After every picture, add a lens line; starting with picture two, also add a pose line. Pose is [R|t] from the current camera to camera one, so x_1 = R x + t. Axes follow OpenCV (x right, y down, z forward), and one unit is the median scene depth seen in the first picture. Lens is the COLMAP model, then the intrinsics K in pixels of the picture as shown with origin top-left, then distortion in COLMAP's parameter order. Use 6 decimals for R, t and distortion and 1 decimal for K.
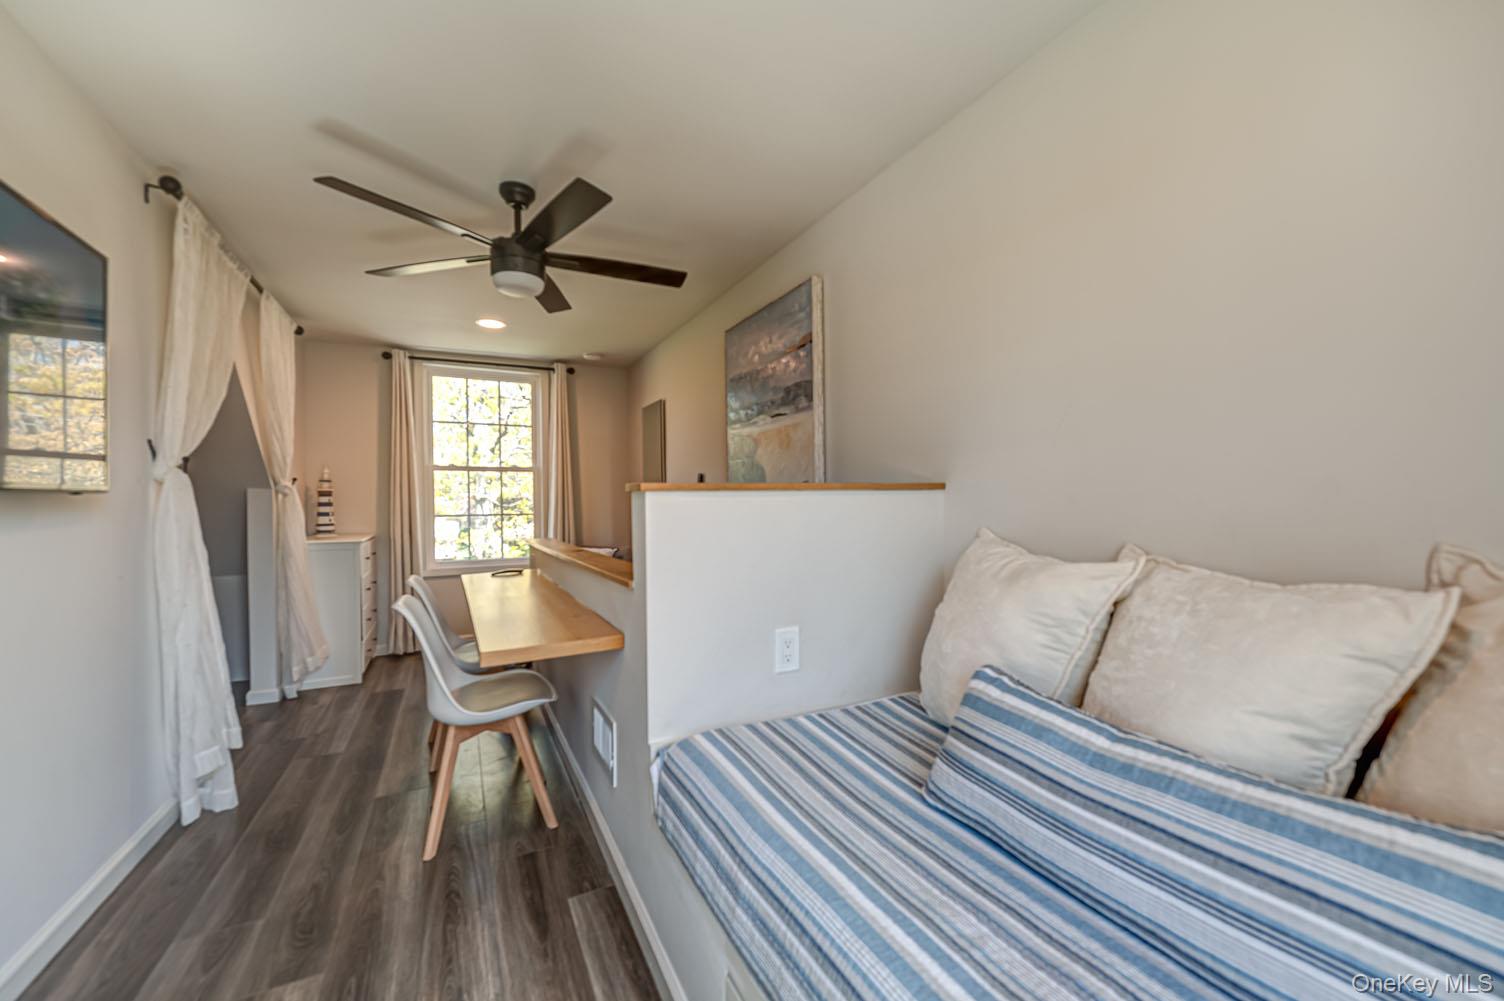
lens RADIAL K [[601.3, 0, 776.5], [0, 601.3, 505.5], [0, 0, 1]] dist [-0.010143, -0.000727]
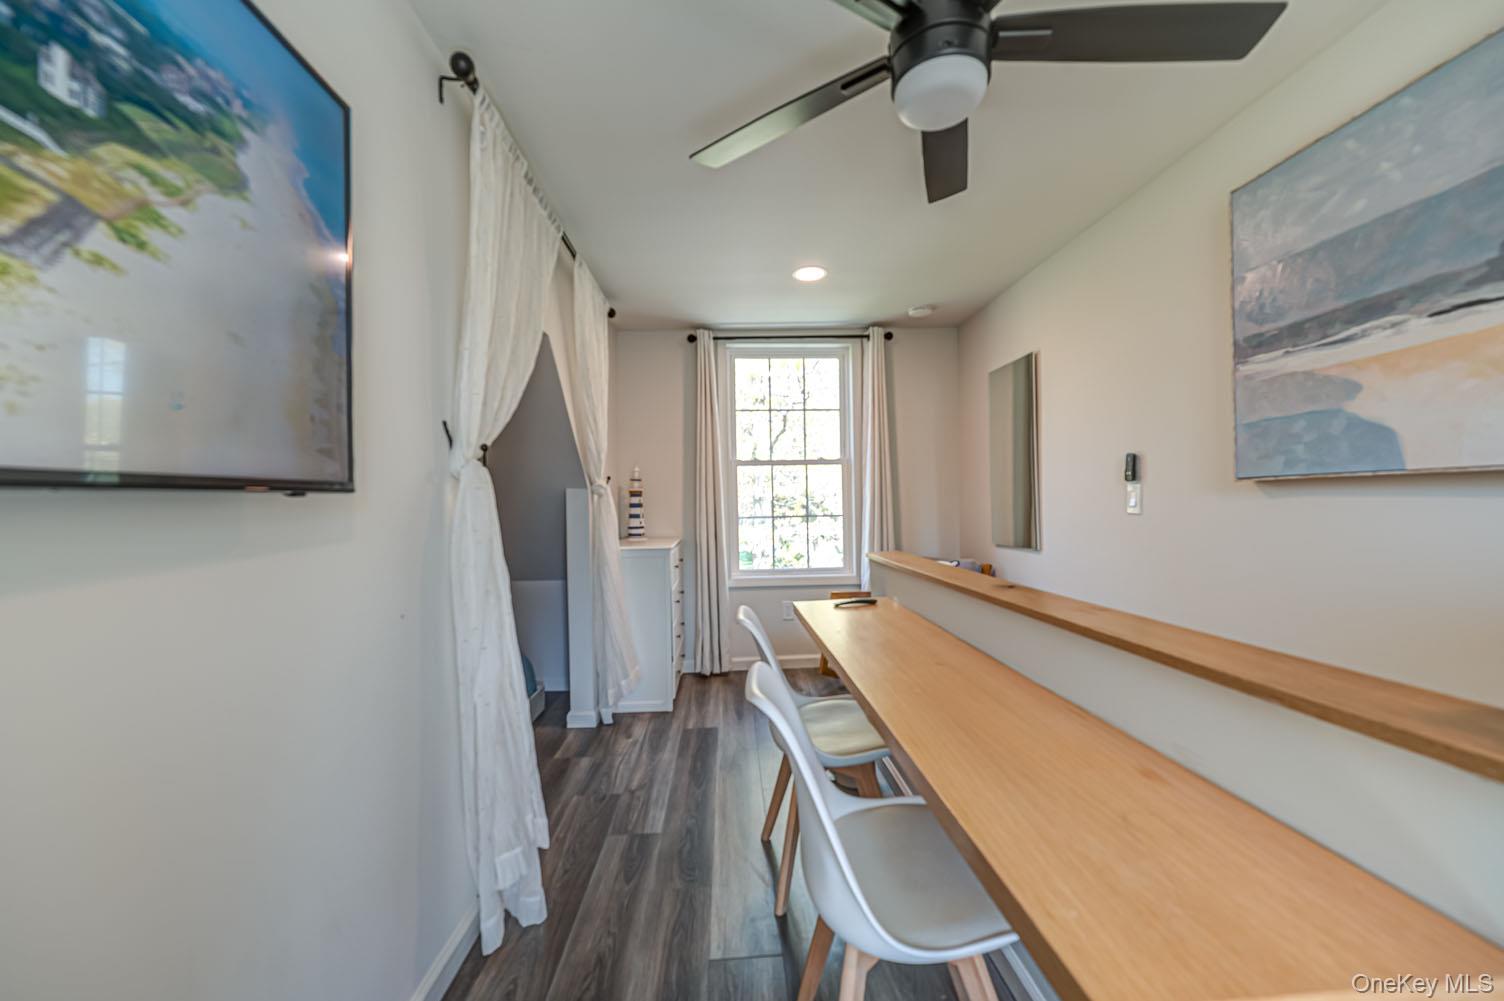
lens RADIAL K [[601.3, 0, 756.7], [0, 601.3, 504.0], [0, 0, 1]] dist [-0.010143, -0.000727]
pose [[0.904223, -0.006560, -0.427010, -0.232365], [0.007215, 0.999974, -0.000086, -0.003558], [0.426999, -0.003003, 0.904247, 0.293169]]
